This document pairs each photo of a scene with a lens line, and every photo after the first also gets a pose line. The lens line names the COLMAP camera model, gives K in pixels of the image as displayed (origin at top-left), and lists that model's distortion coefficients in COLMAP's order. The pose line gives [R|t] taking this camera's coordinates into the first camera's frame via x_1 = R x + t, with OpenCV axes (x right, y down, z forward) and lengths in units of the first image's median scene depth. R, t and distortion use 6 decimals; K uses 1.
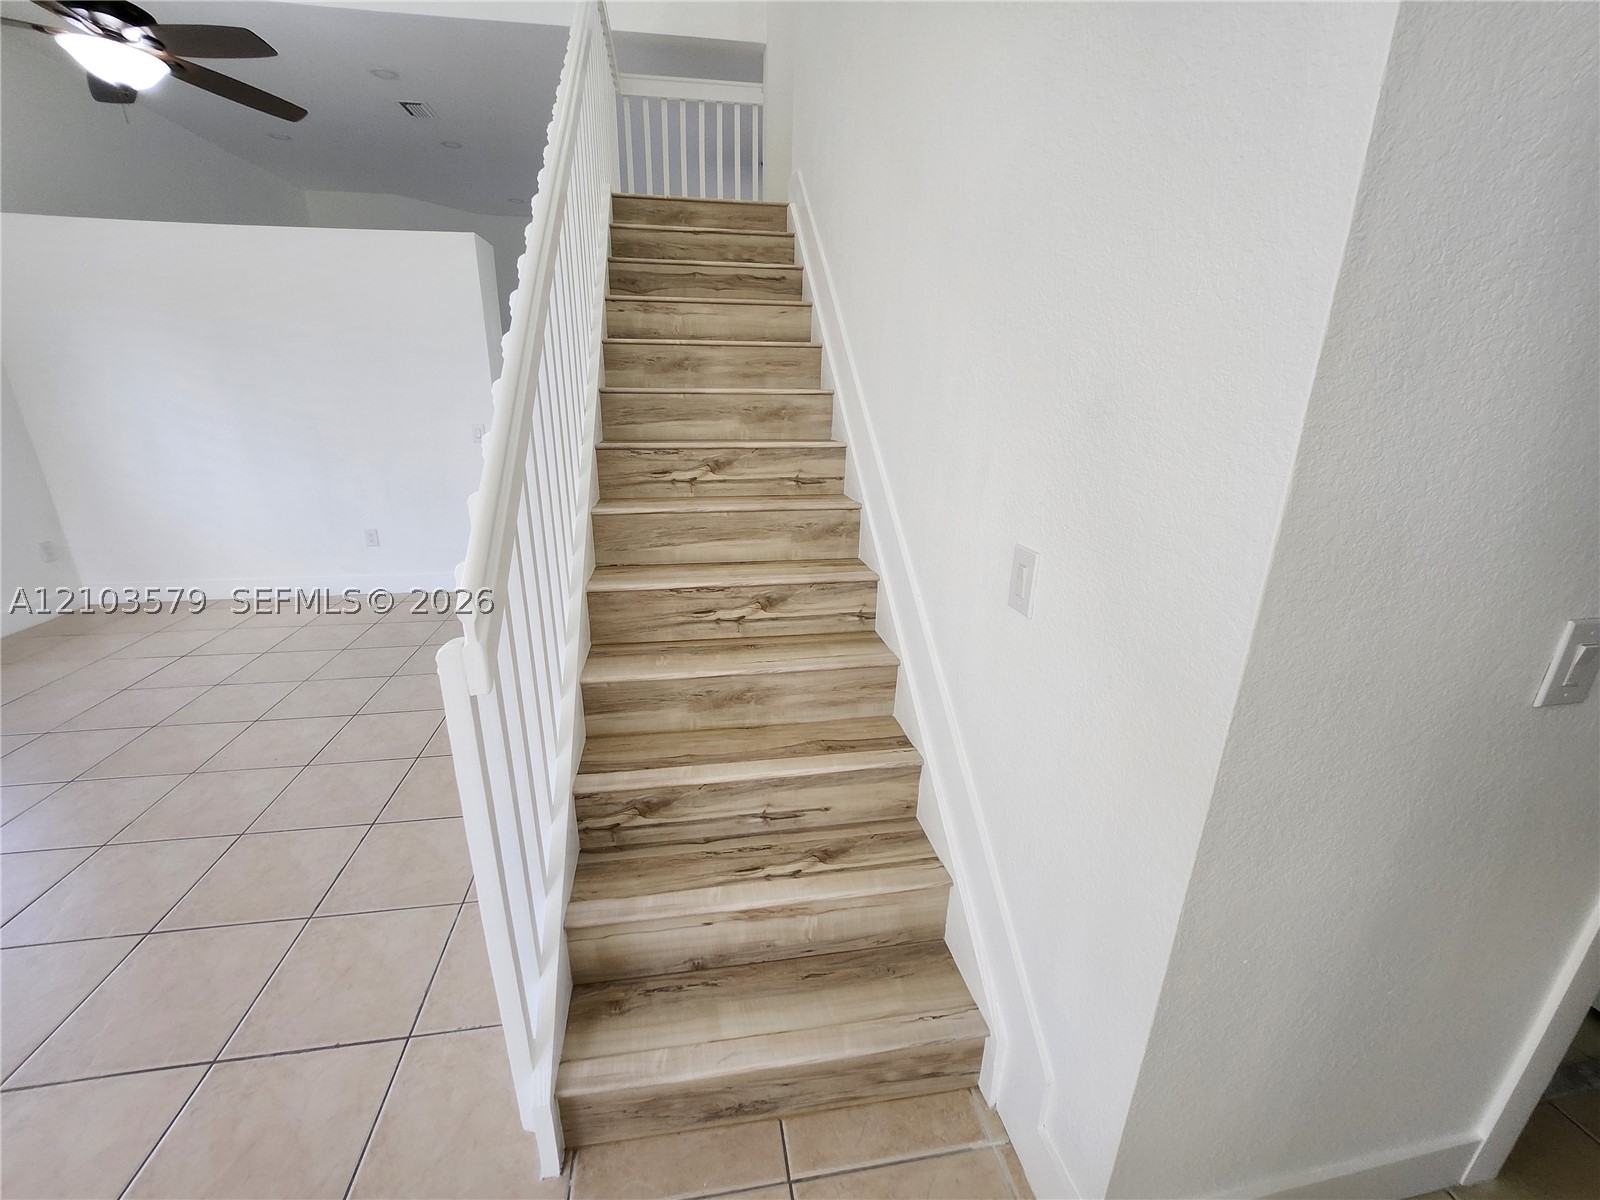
lens RADIAL K [[637.1, 0, 778.9], [0, 637.1, 592.9], [0, 0, 1]] dist [-0.016613, -0.000196]
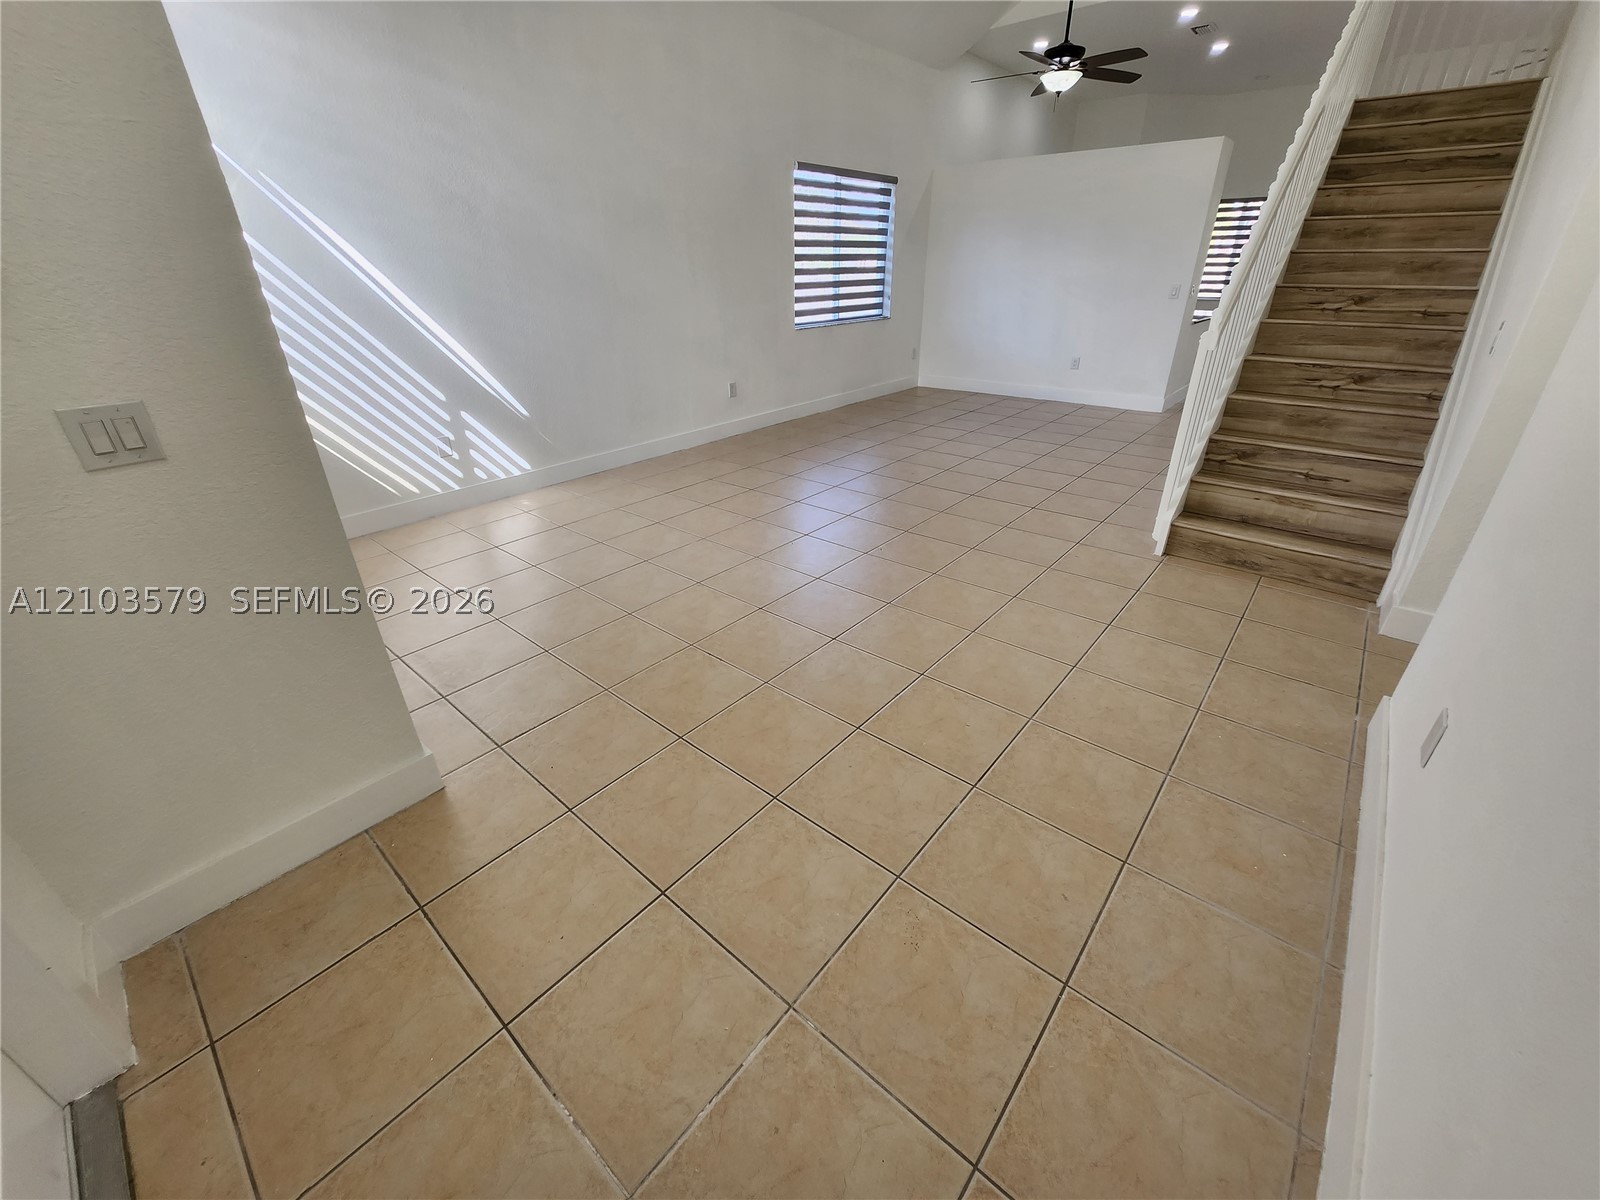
lens RADIAL K [[637.1, 0, 778.9], [0, 637.1, 592.9], [0, 0, 1]] dist [-0.016613, -0.000196]
pose [[0.640789, 0.331190, -0.692606, 0.297617], [-0.214812, 0.943475, 0.252409, 0.409752], [0.737052, -0.012960, 0.675712, -1.141280]]
